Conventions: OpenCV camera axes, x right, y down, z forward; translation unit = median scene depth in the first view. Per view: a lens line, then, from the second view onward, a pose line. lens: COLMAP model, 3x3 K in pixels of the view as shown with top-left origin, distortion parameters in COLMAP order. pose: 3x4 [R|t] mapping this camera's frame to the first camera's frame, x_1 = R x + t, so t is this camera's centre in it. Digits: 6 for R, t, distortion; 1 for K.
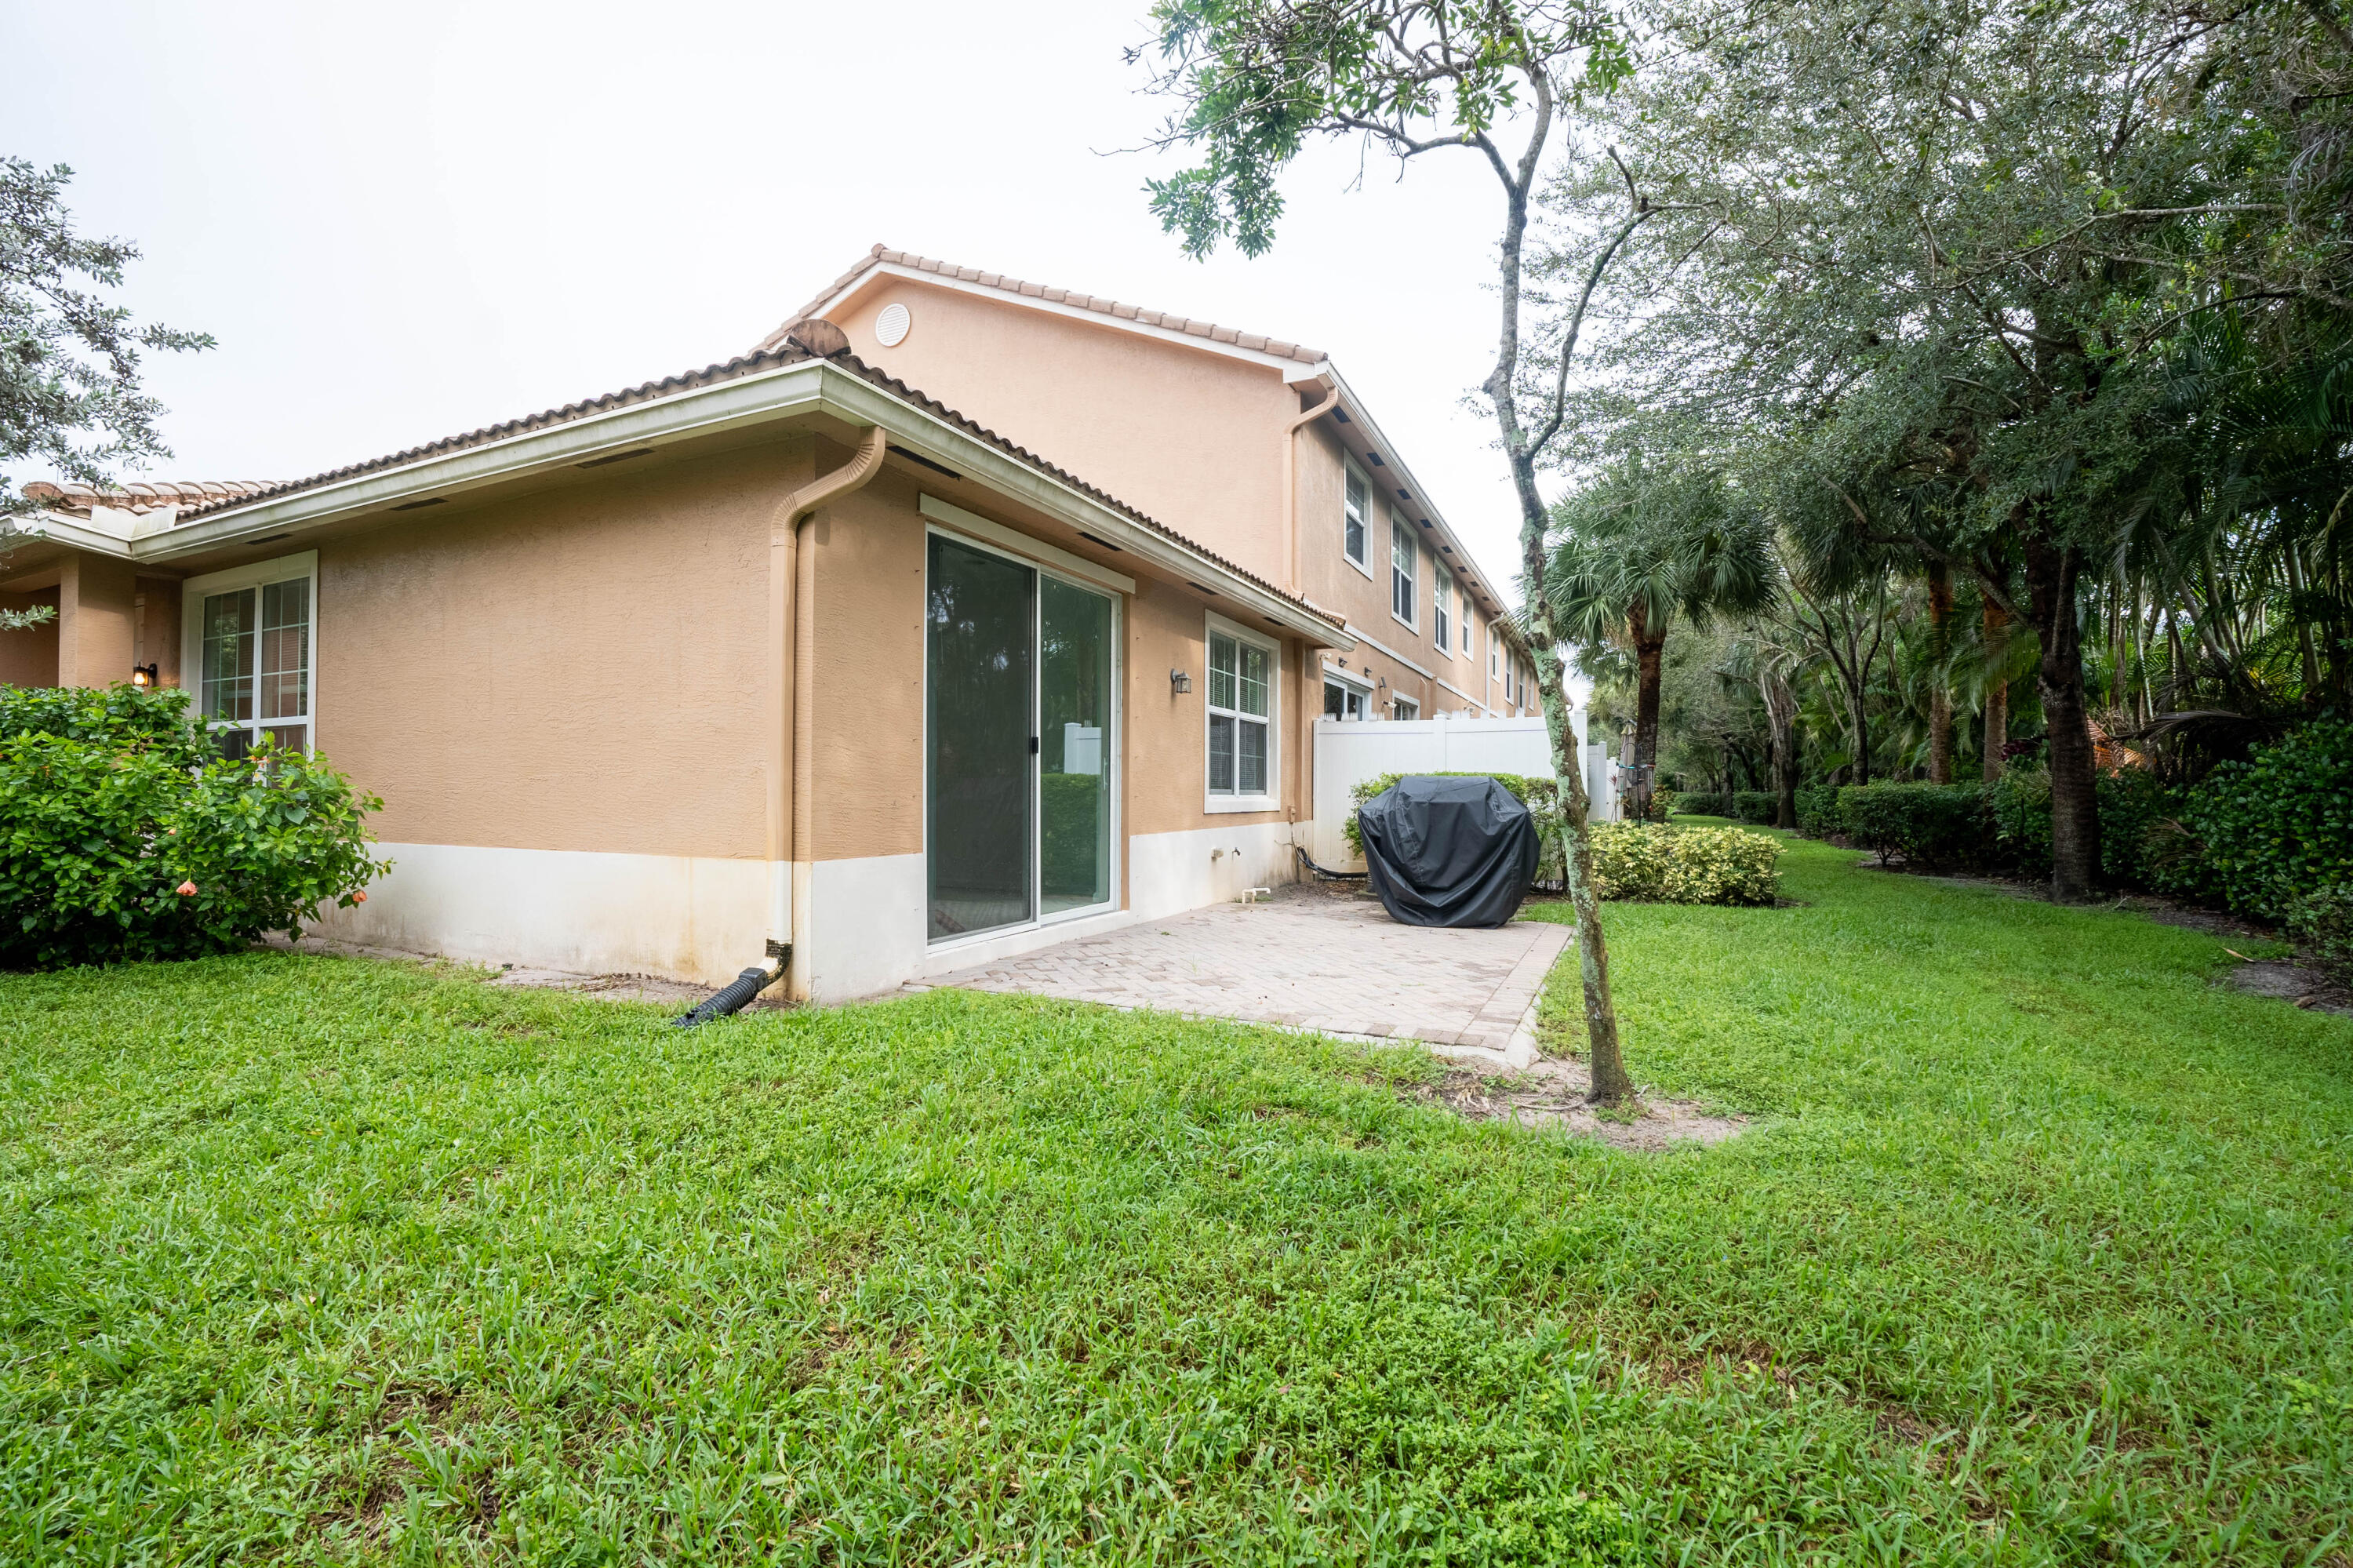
lens RADIAL K [[1038.1, 0, 1176.5], [0, 1038.1, 784.0], [0, 0, 1]] dist [-0.054673, 0.000467]
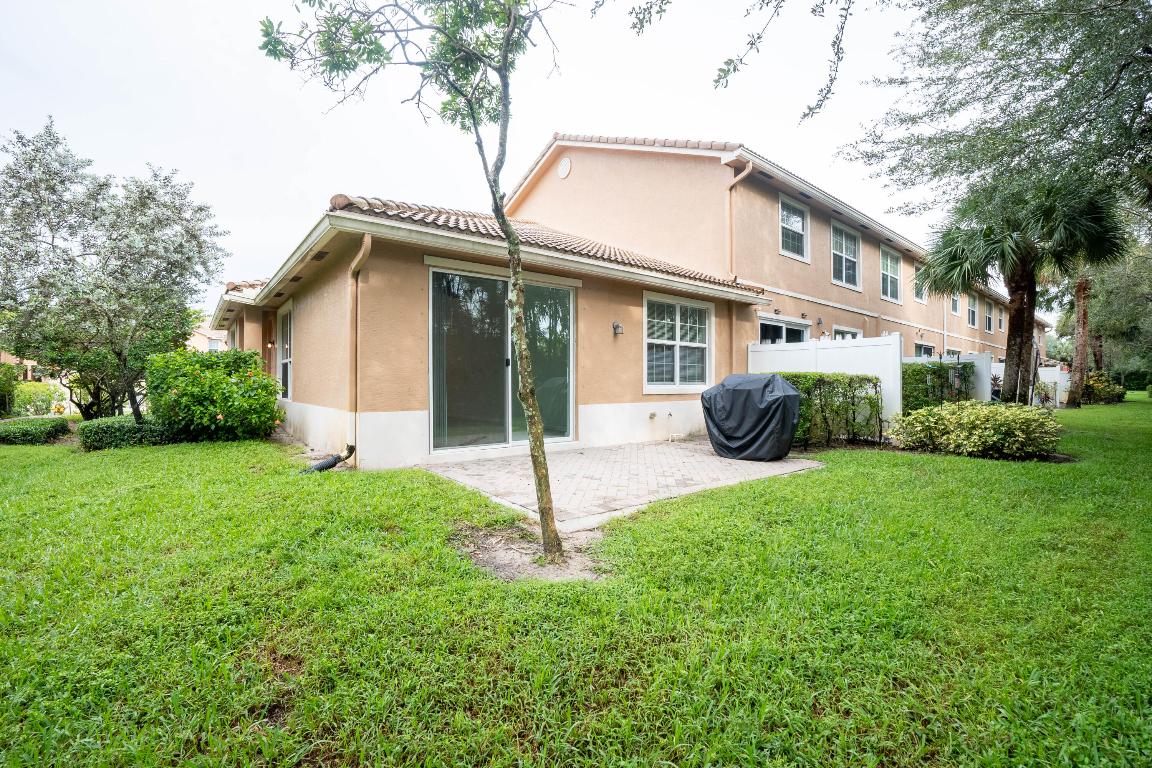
lens RADIAL K [[508.2, 0, 576.0], [0, 508.2, 384.0], [0, 0, 1]] dist [-0.054673, 0.000467]
pose [[0.891151, -0.001834, -0.453702, 0.343522], [0.005649, 0.999959, 0.007053, 0.000905], [0.453671, -0.008848, 0.891125, 0.085937]]
